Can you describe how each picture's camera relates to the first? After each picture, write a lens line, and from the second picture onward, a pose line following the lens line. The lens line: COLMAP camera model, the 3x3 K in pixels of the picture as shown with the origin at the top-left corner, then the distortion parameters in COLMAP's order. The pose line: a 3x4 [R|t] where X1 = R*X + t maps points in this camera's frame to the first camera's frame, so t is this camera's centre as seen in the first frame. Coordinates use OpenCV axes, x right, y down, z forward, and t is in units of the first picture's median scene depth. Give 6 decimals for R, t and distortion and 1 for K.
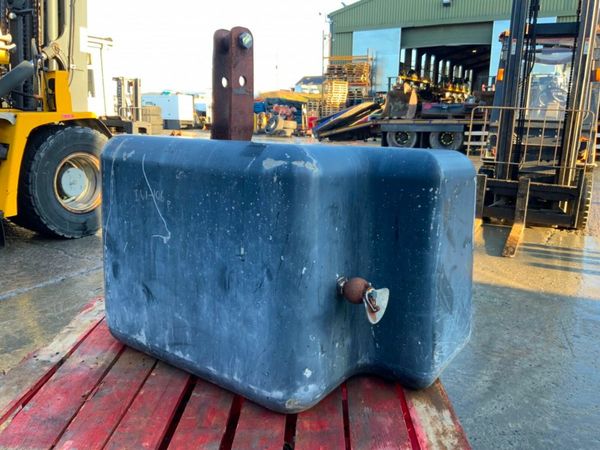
lens RADIAL K [[497.9, 0, 300.0], [0, 497.9, 225.0], [0, 0, 1]] dist [0.094150, -0.157847]
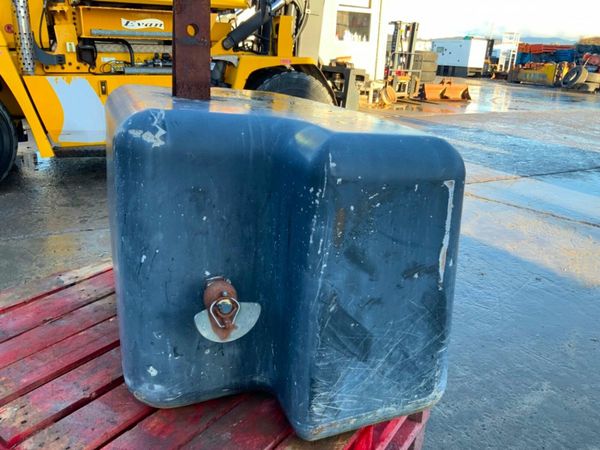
lens RADIAL K [[497.9, 0, 300.0], [0, 497.9, 225.0], [0, 0, 1]] dist [0.094150, -0.157847]
pose [[0.843729, 0.199583, -0.498284, 0.495393], [-0.148645, 0.978876, 0.140382, -0.095895], [0.515776, -0.044377, 0.855573, 0.303960]]
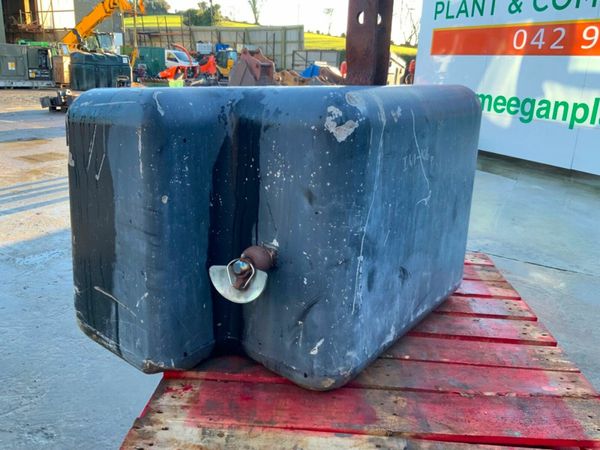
lens RADIAL K [[497.9, 0, 300.0], [0, 497.9, 225.0], [0, 0, 1]] dist [0.094150, -0.157847]
pose [[0.028351, -0.312256, 0.949575, -1.026035], [0.181317, 0.935804, 0.302315, -0.219245], [-0.983016, 0.163603, 0.083149, 1.027598]]
